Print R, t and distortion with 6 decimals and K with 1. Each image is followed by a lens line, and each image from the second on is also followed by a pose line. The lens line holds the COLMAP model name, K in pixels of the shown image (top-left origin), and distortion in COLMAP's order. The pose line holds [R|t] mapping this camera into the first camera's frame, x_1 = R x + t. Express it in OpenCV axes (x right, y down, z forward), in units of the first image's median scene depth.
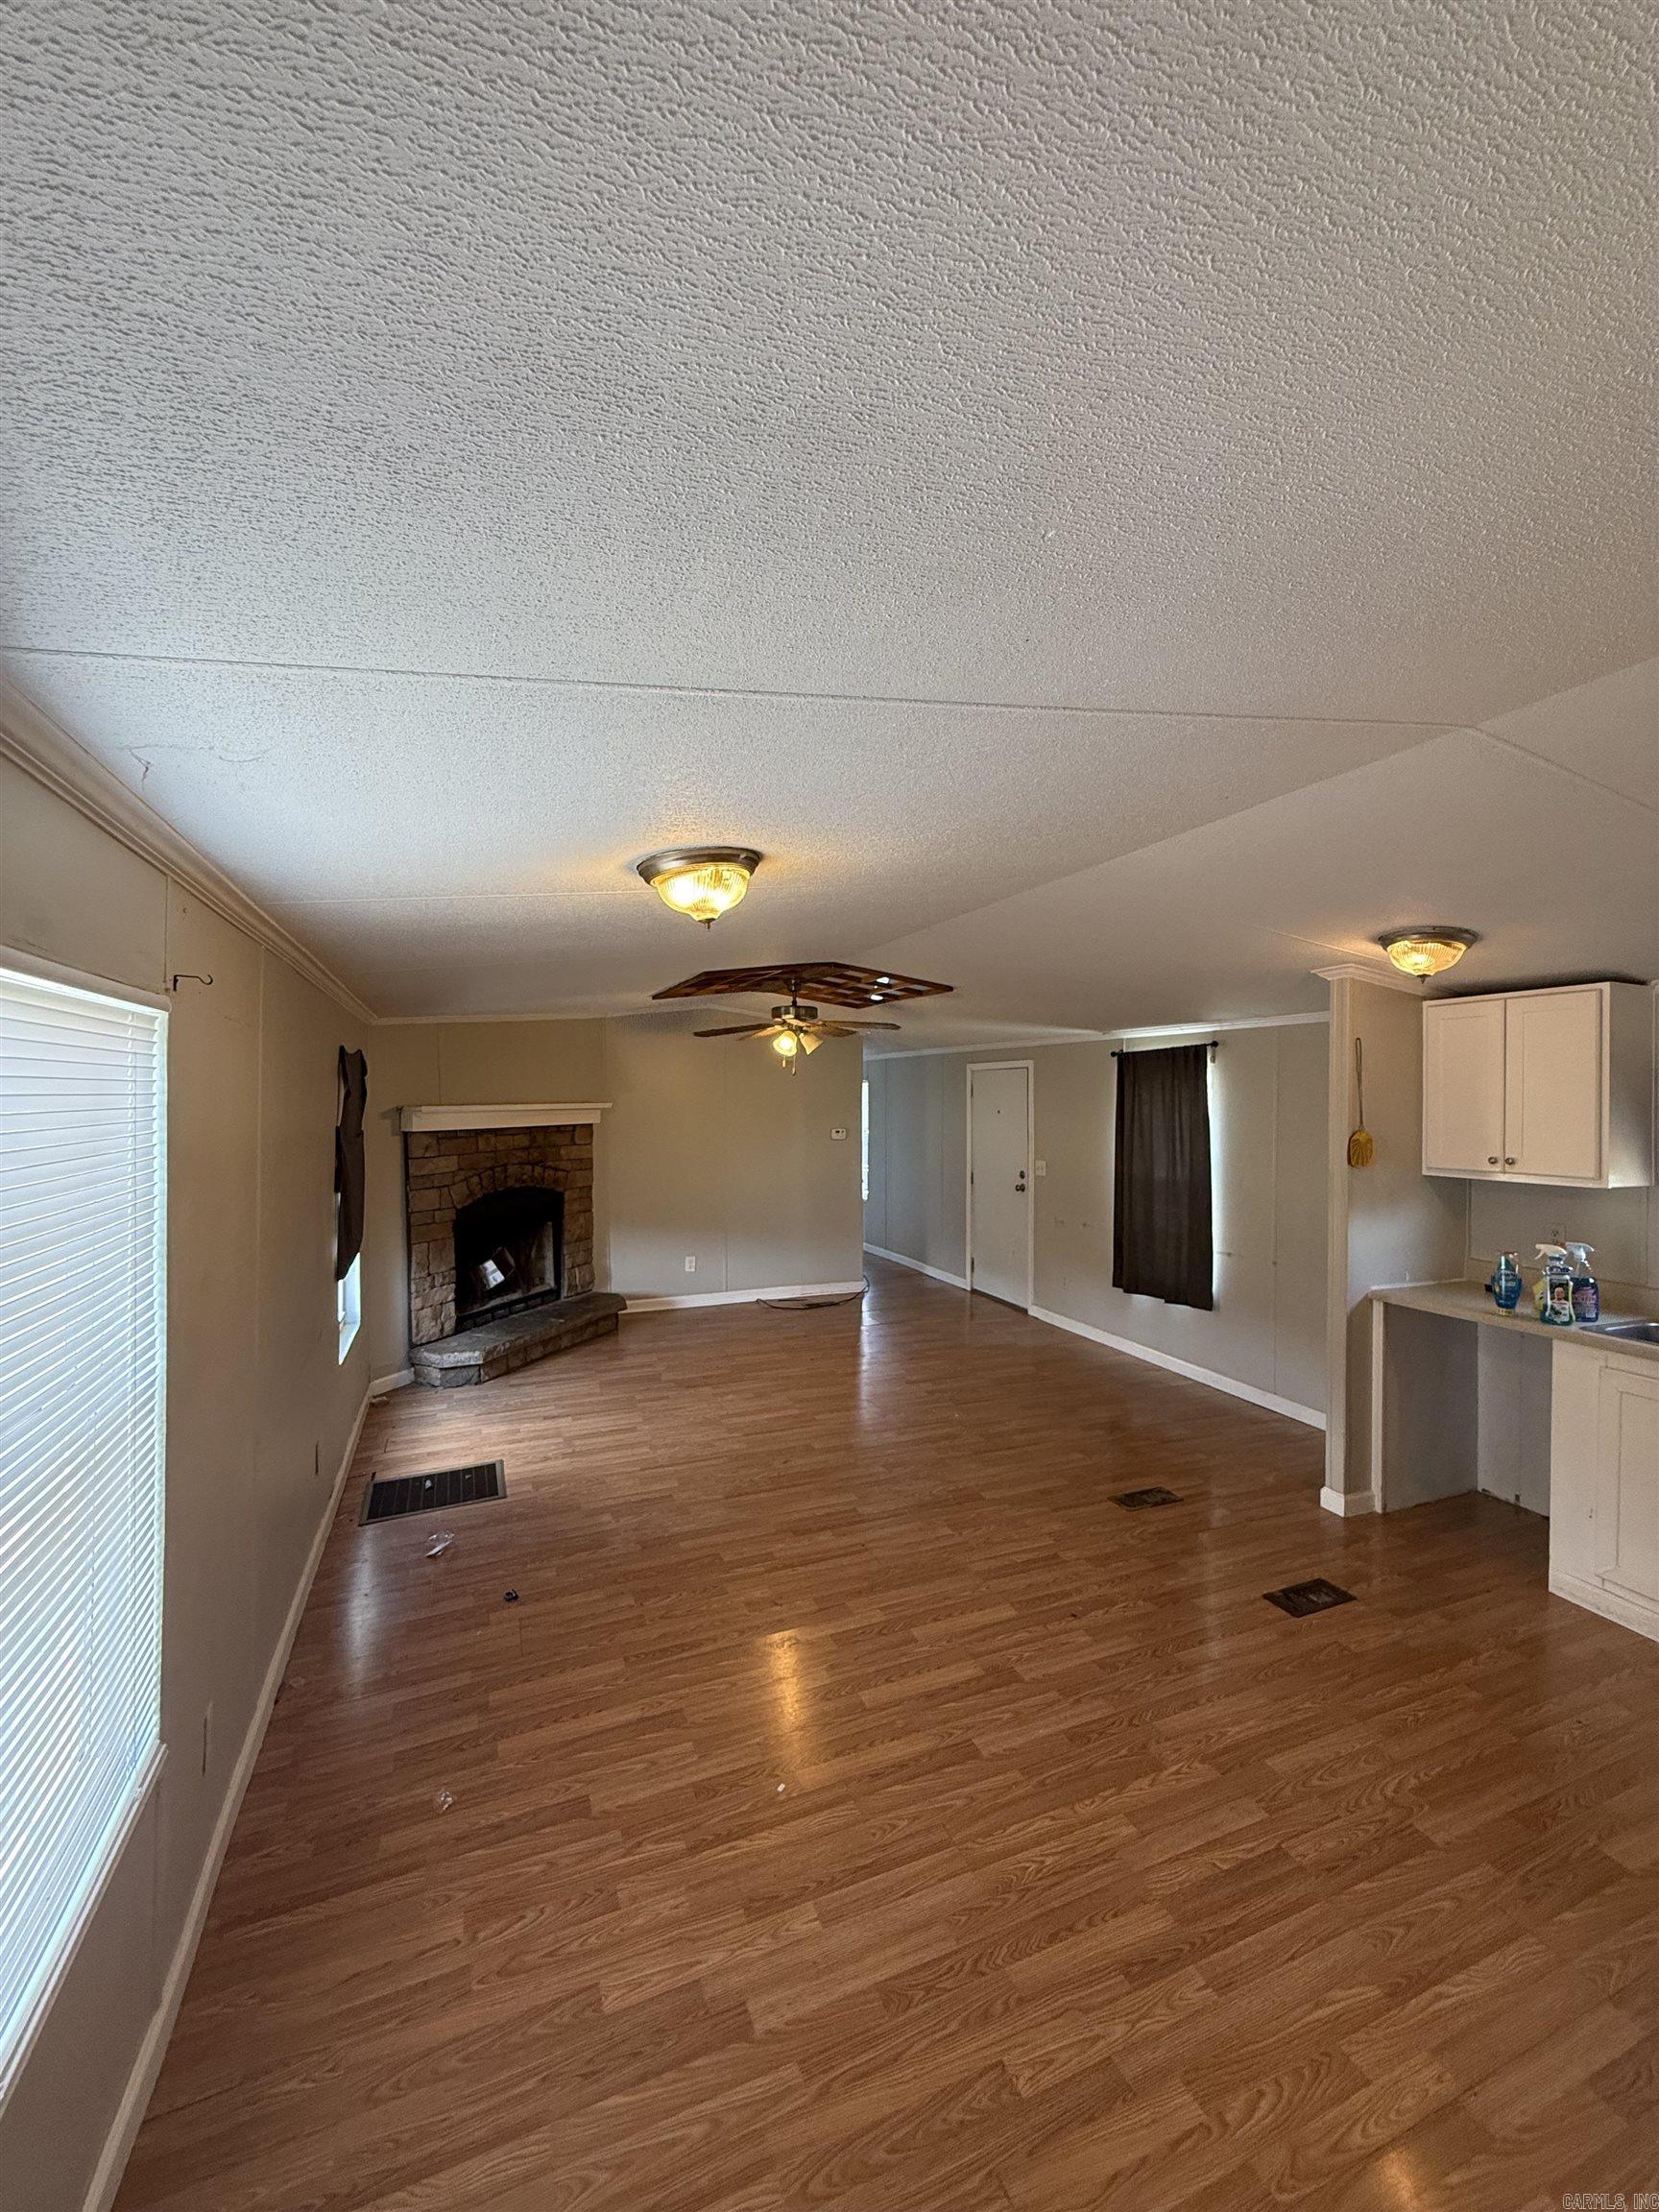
lens RADIAL K [[882.7, 0, 836.3], [0, 882.7, 1089.3], [0, 0, 1]] dist [-0.002797, 0.000820]
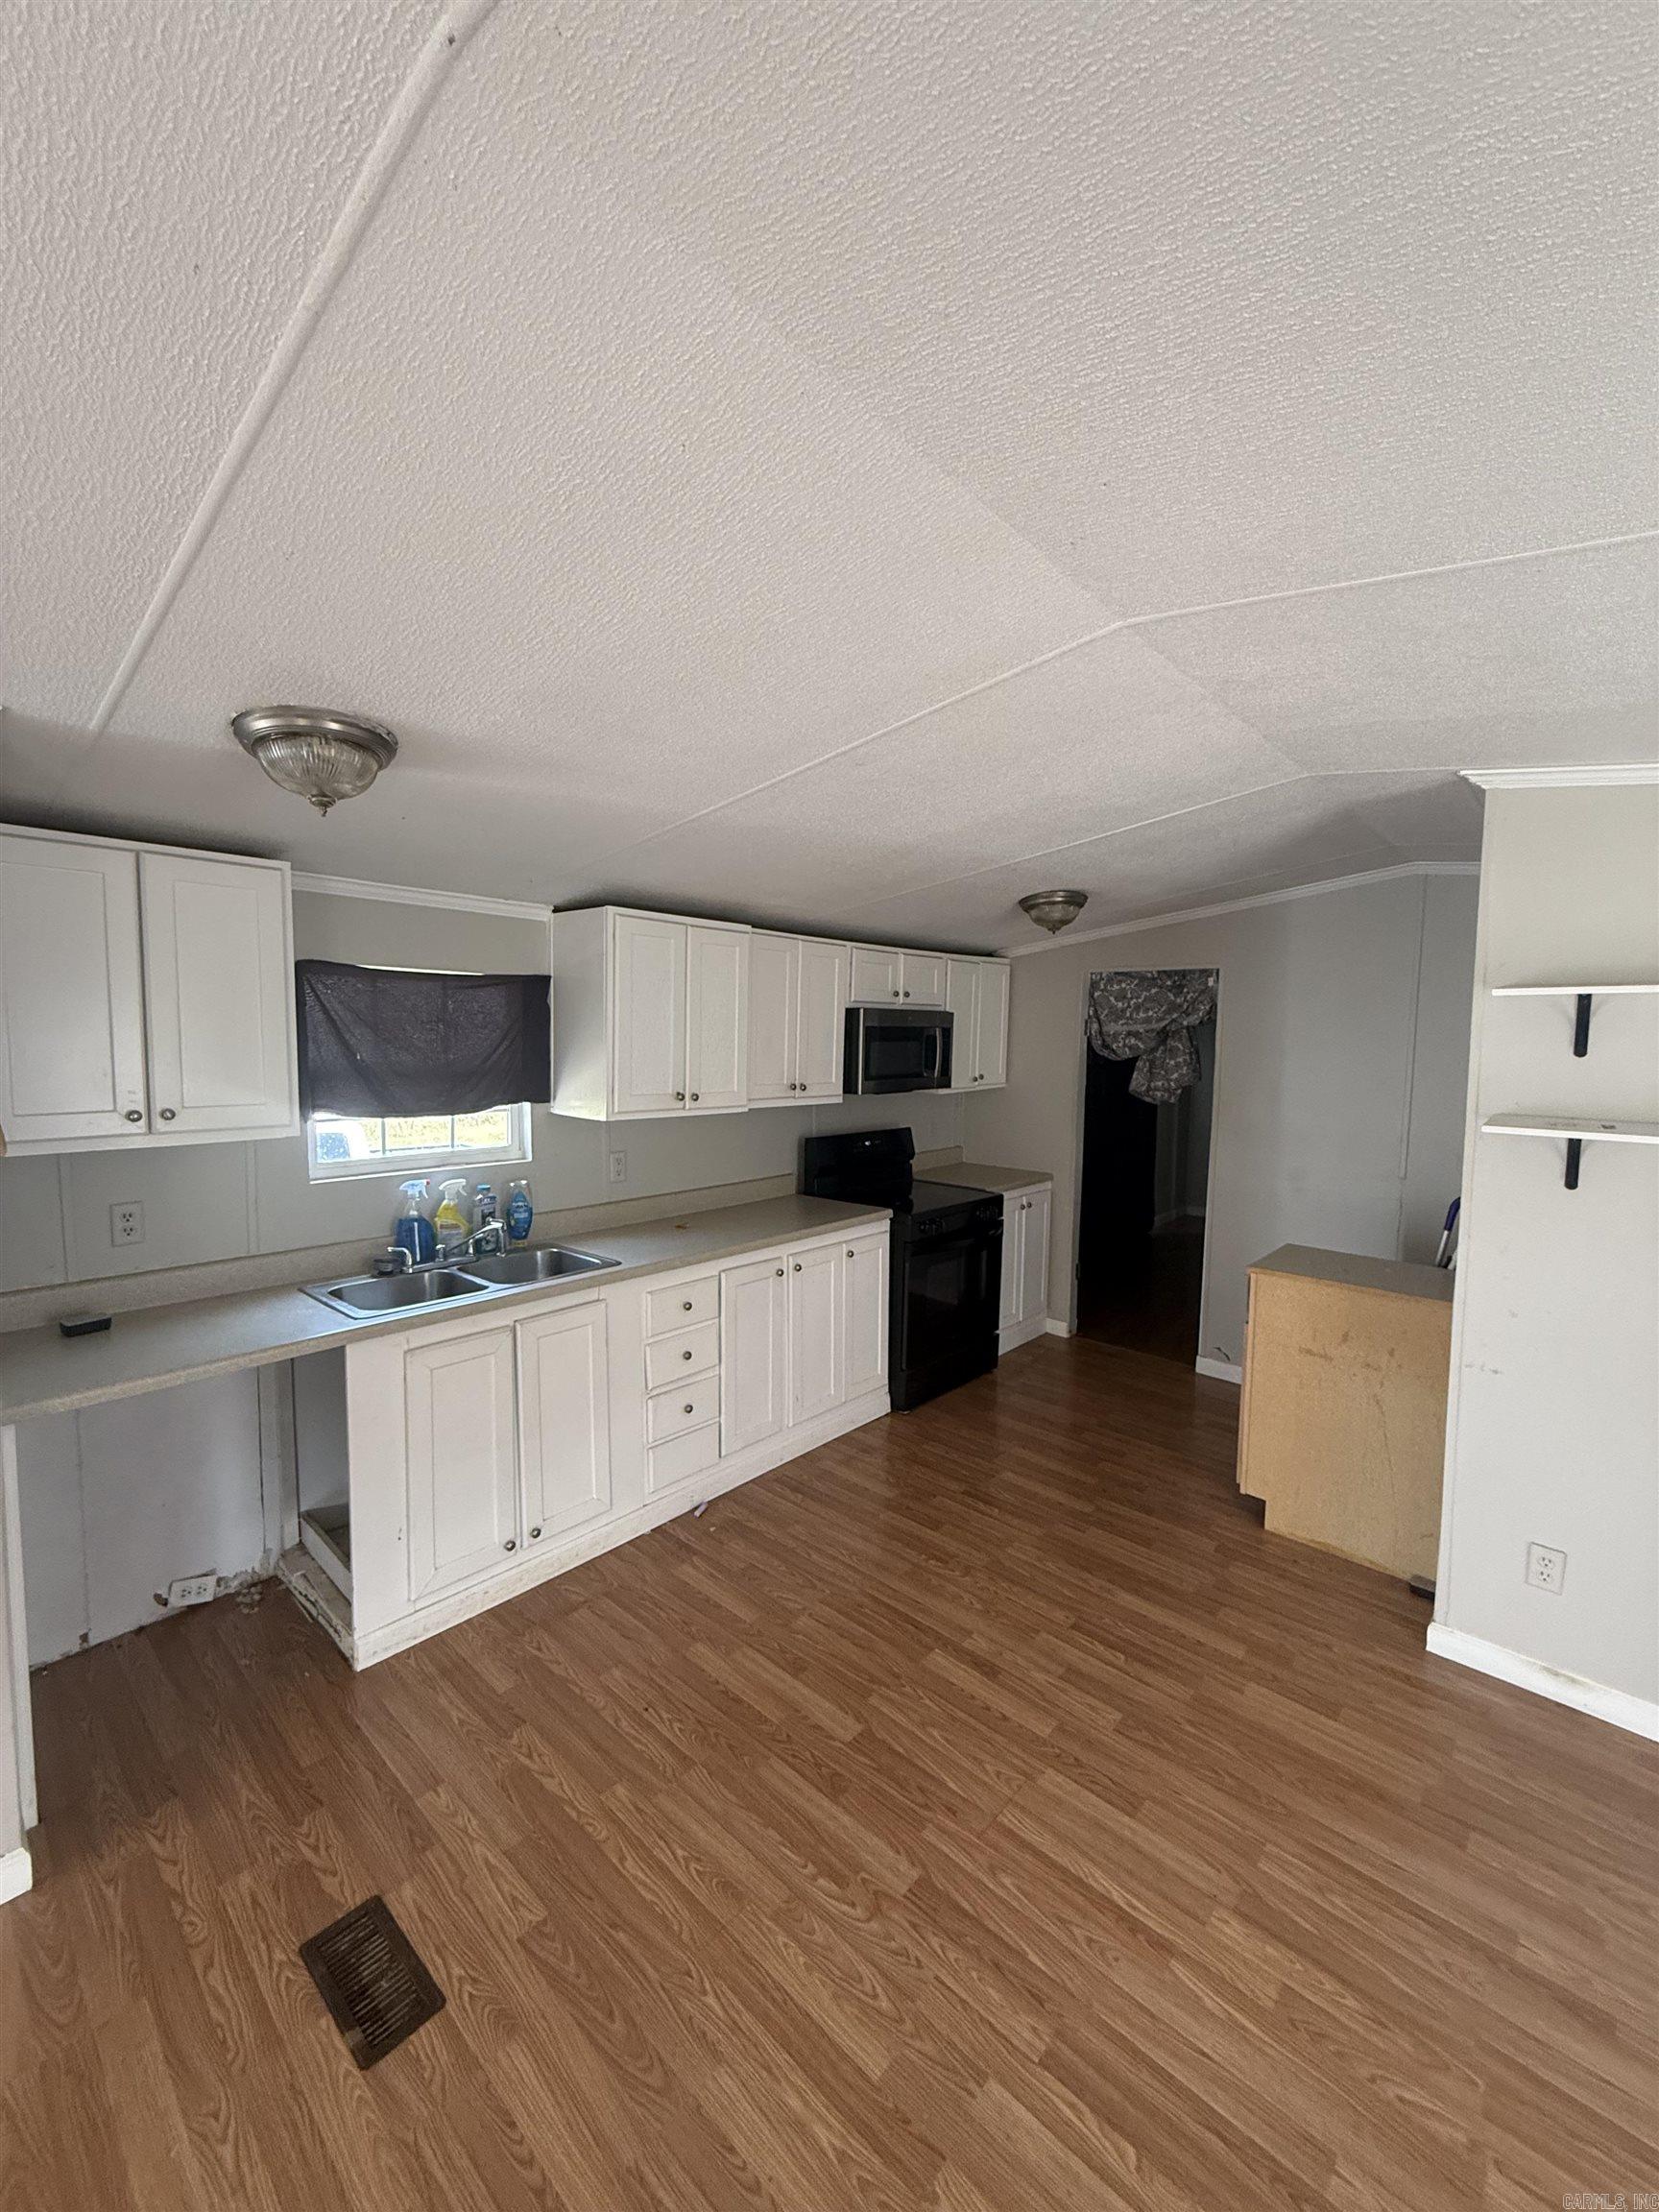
lens RADIAL K [[882.7, 0, 826.7], [0, 882.7, 1098.2], [0, 0, 1]] dist [-0.002797, 0.000820]
pose [[-0.426955, -0.074753, 0.901178, -0.007601], [-0.024260, 0.997165, 0.071222, 0.012048], [-0.903948, 0.008546, -0.427558, 0.778804]]
